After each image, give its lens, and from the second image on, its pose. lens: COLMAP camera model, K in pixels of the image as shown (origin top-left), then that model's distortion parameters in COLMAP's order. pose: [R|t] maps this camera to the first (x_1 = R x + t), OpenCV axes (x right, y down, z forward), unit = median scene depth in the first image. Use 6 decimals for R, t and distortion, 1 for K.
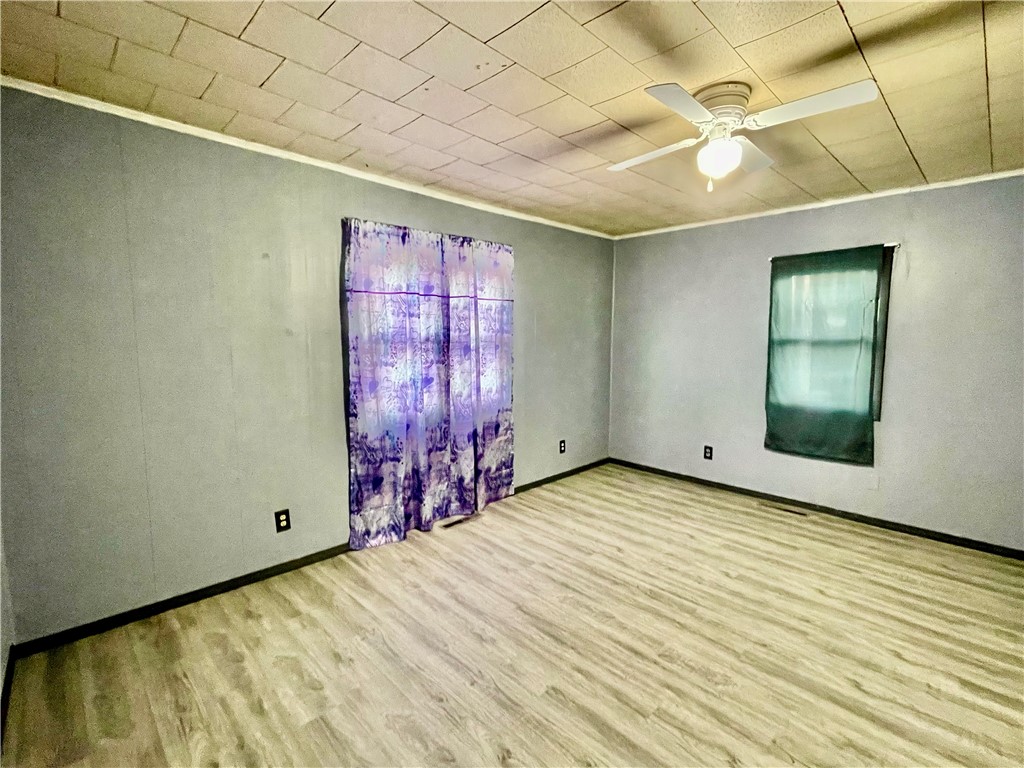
lens RADIAL K [[476.8, 0, 512.8], [0, 476.8, 382.1], [0, 0, 1]] dist [0.000981, 0.000152]
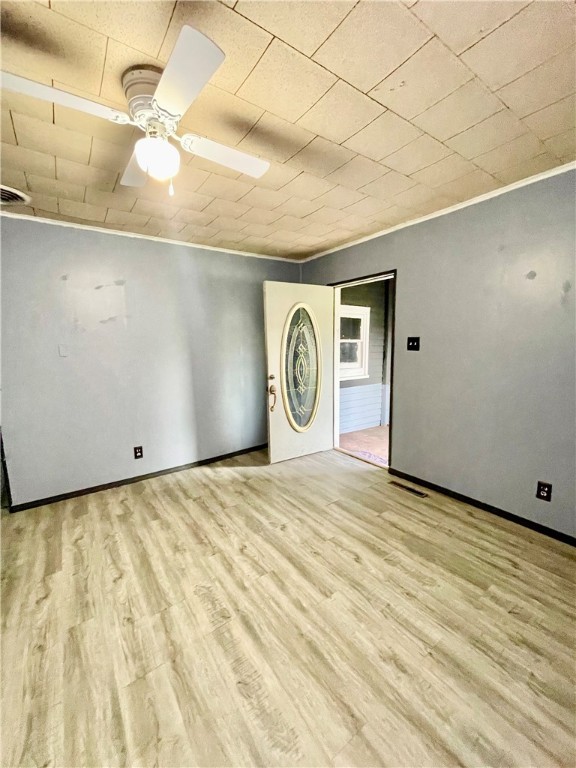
lens RADIAL K [[309.2, 0, 287.5], [0, 309.2, 385.3], [0, 0, 1]] dist [-0.000381, -0.000096]
pose [[-0.988209, -0.011221, 0.152699, 0.064139], [0.024512, 0.972854, 0.230119, -0.148494], [-0.151136, 0.231148, -0.961108, 1.658126]]
